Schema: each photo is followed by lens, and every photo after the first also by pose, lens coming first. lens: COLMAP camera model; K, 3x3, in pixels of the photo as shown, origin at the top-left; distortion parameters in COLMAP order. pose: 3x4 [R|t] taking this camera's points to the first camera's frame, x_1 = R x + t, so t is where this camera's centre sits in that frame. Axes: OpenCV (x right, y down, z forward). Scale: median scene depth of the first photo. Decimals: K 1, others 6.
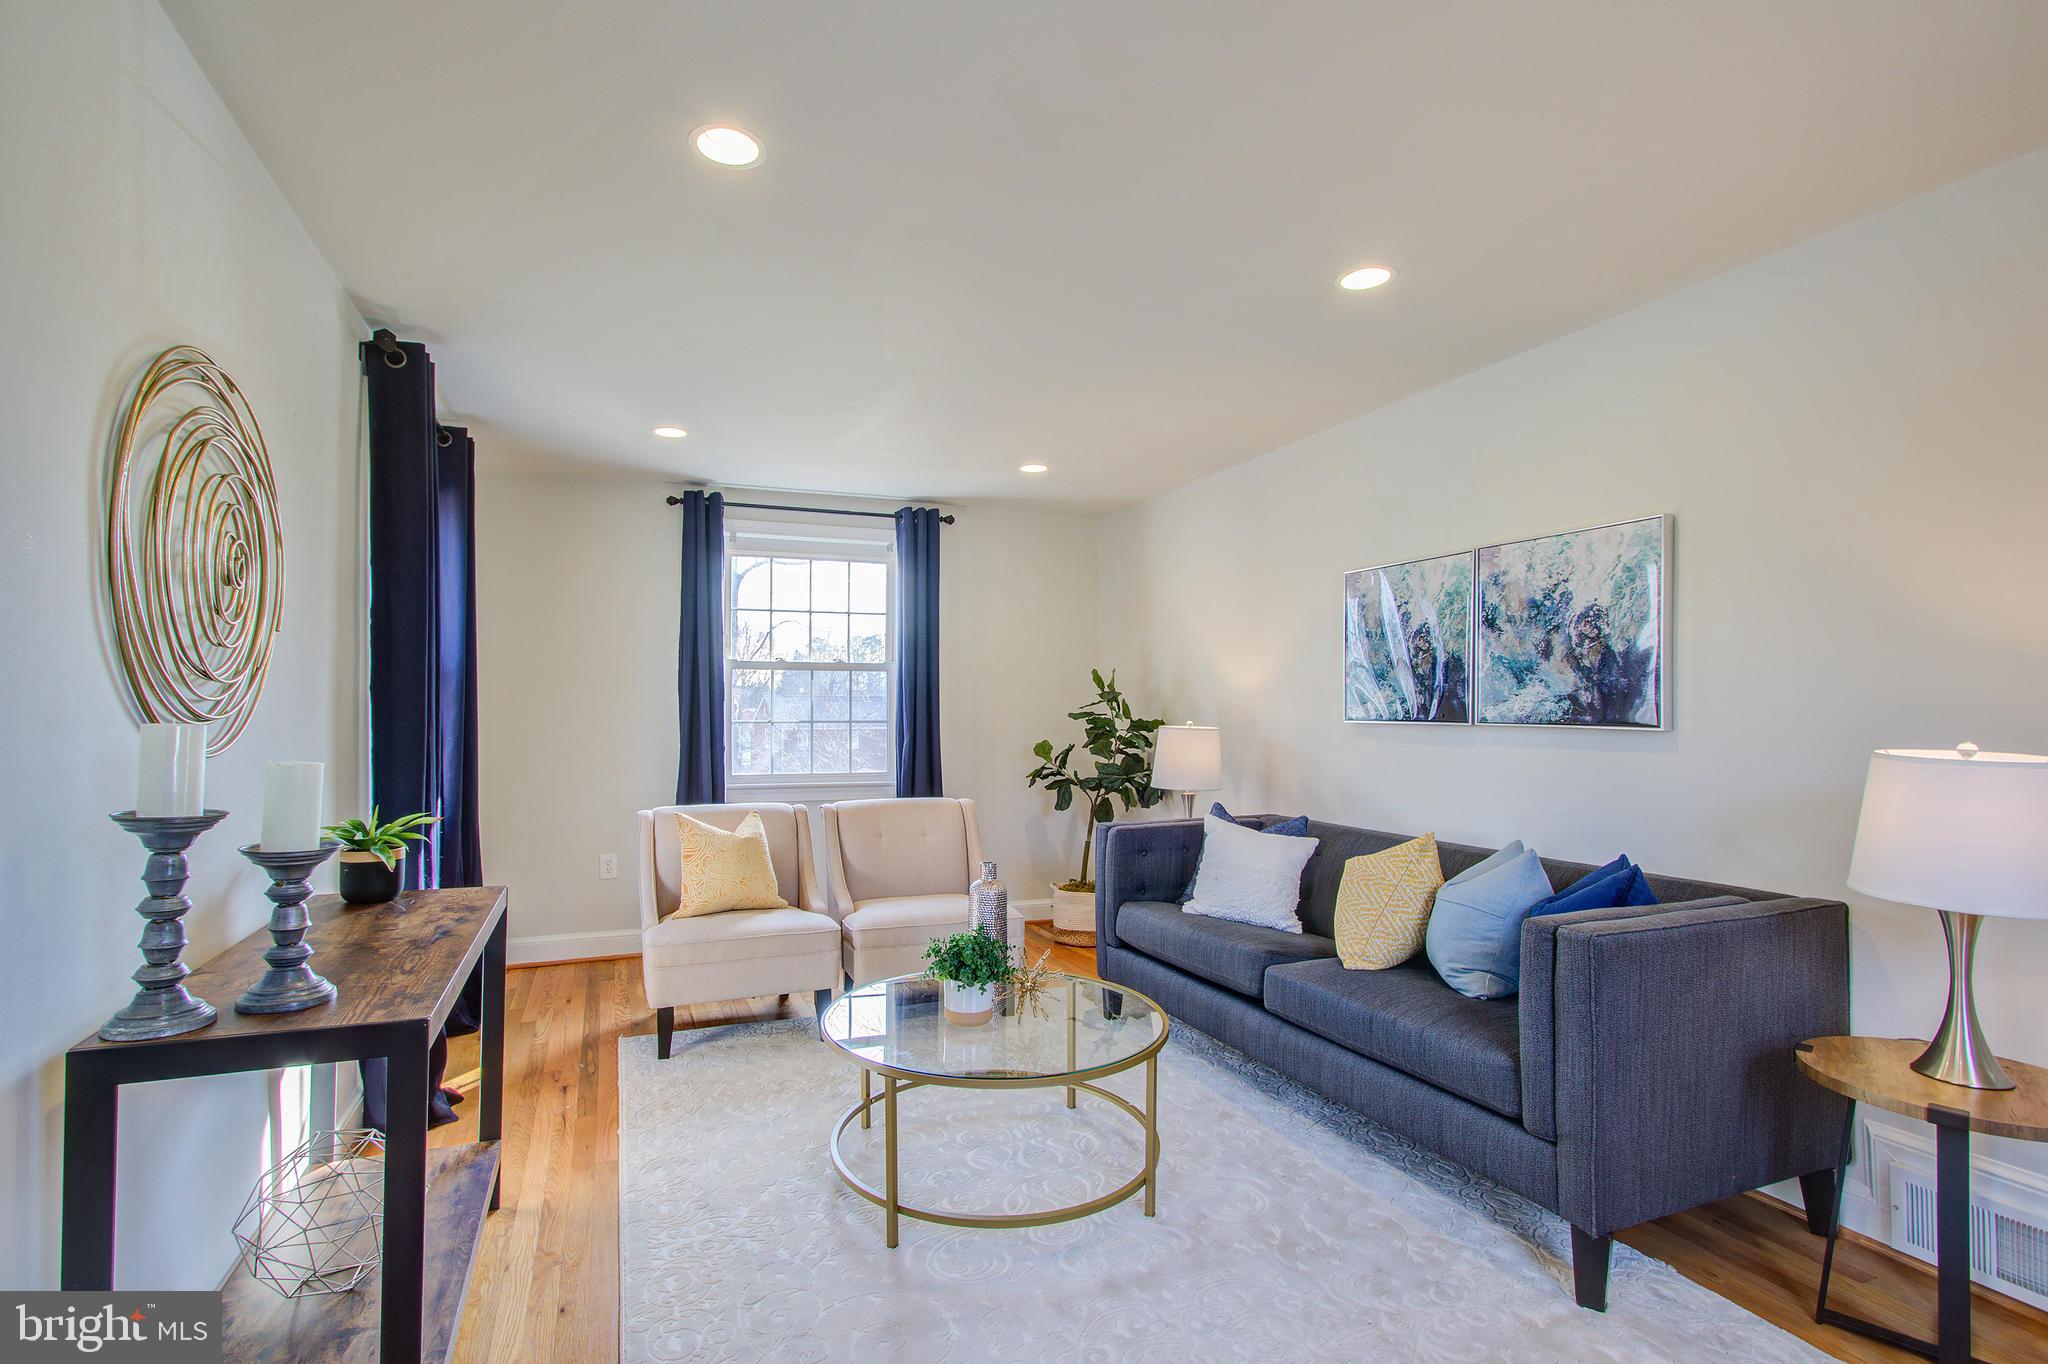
lens RADIAL K [[928.7, 0, 1019.1], [0, 928.7, 713.3], [0, 0, 1]] dist [0.001986, 0.000204]
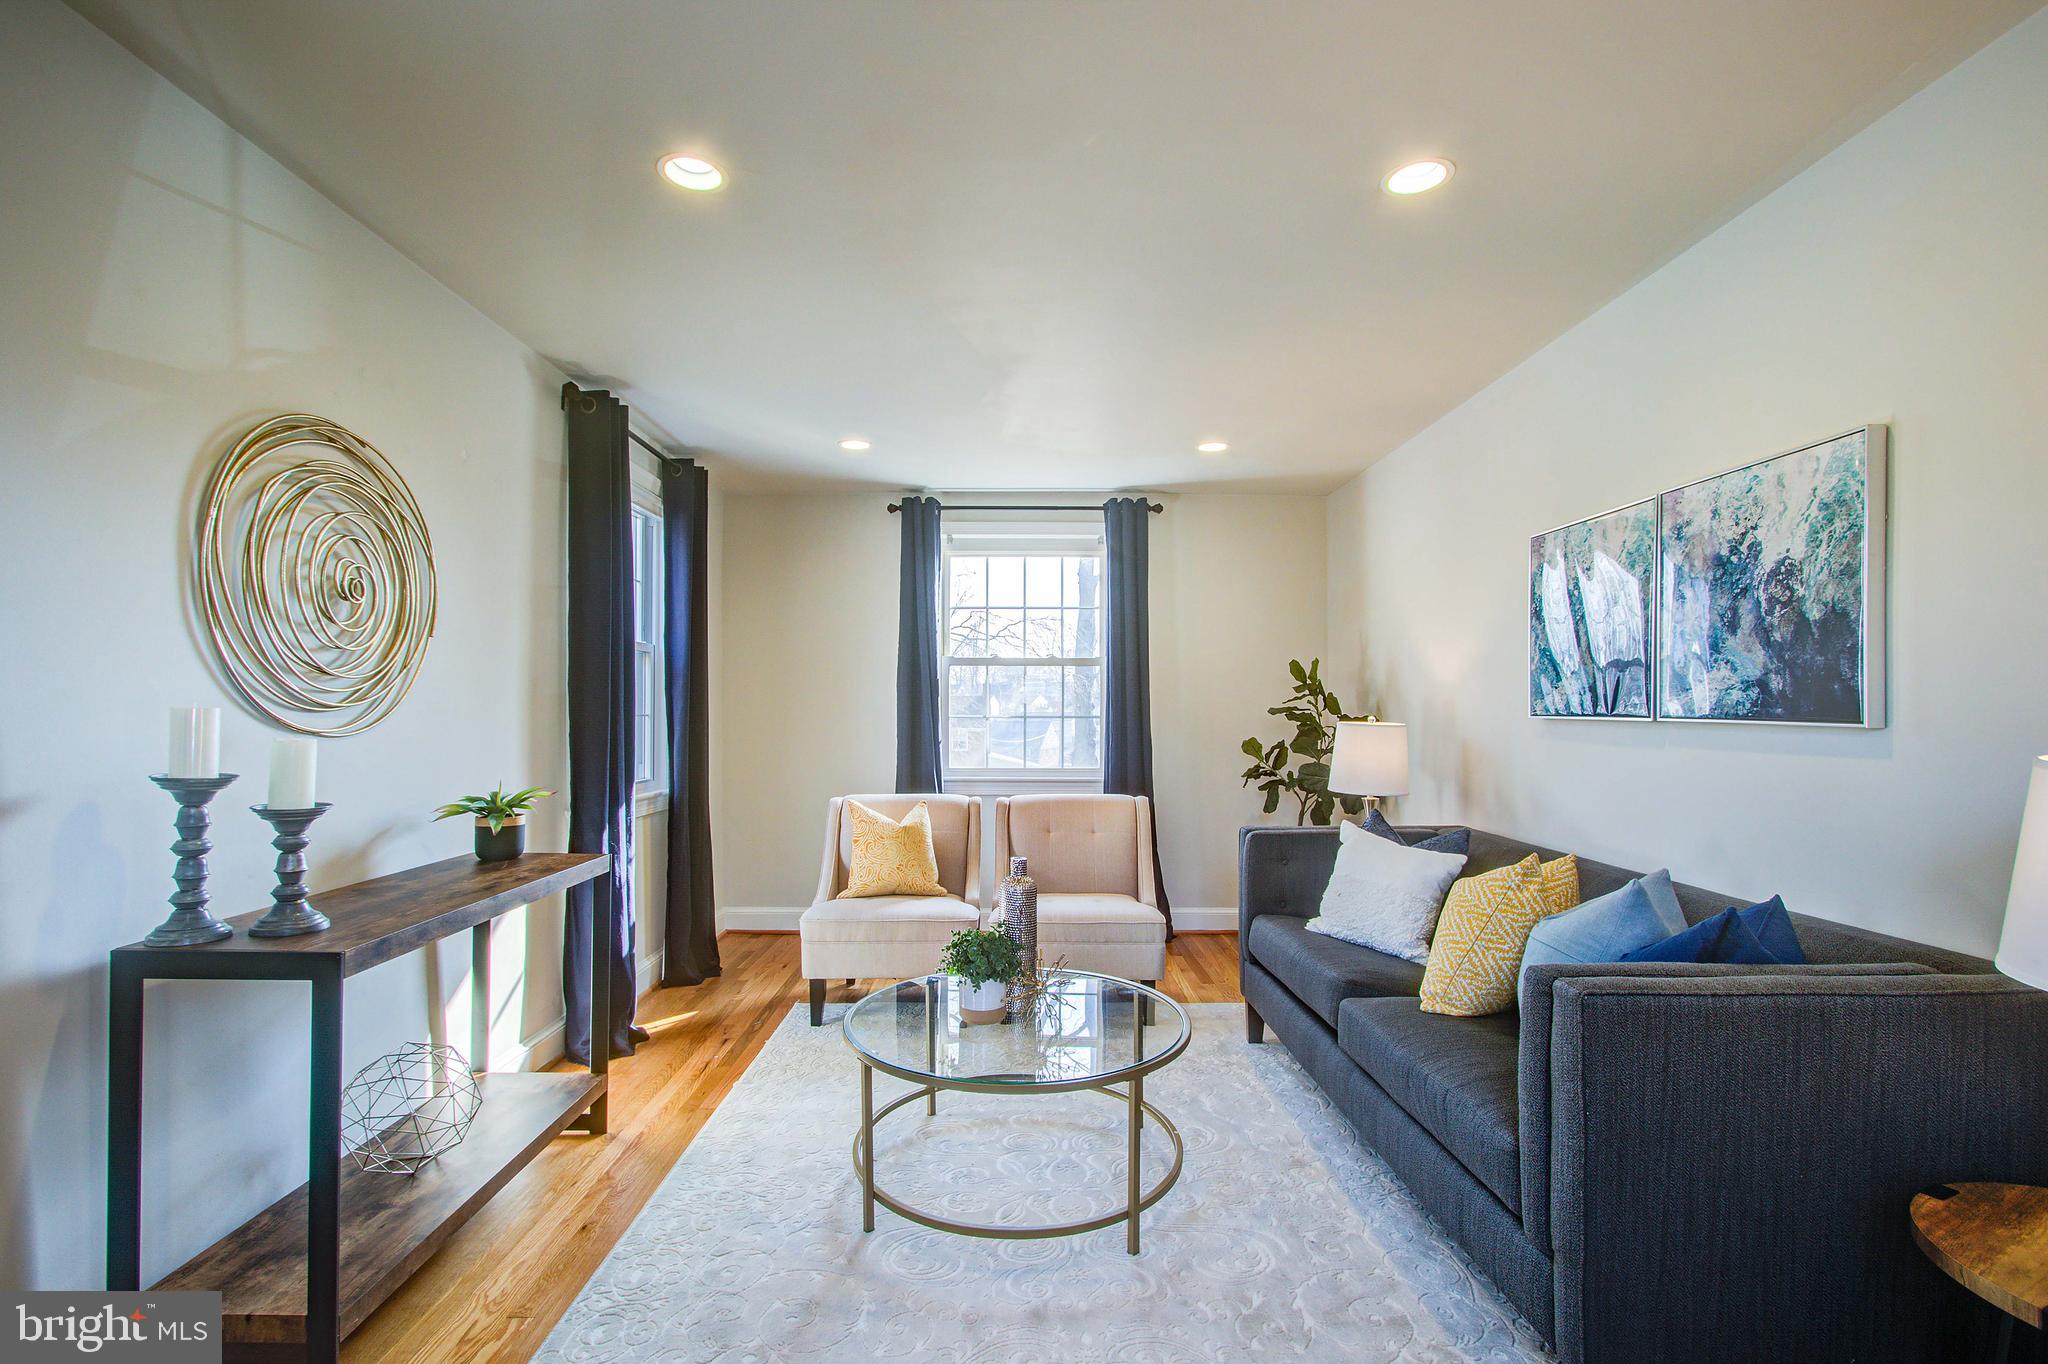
lens RADIAL K [[937.9, 0, 1017.9], [0, 937.9, 715.1], [0, 0, 1]] dist [-0.005245, 0.001121]
pose [[0.937007, 0.003842, -0.349291, 0.290673], [-0.002436, 0.999987, 0.004466, 0.006573], [0.349303, -0.003334, 0.937004, 0.082916]]
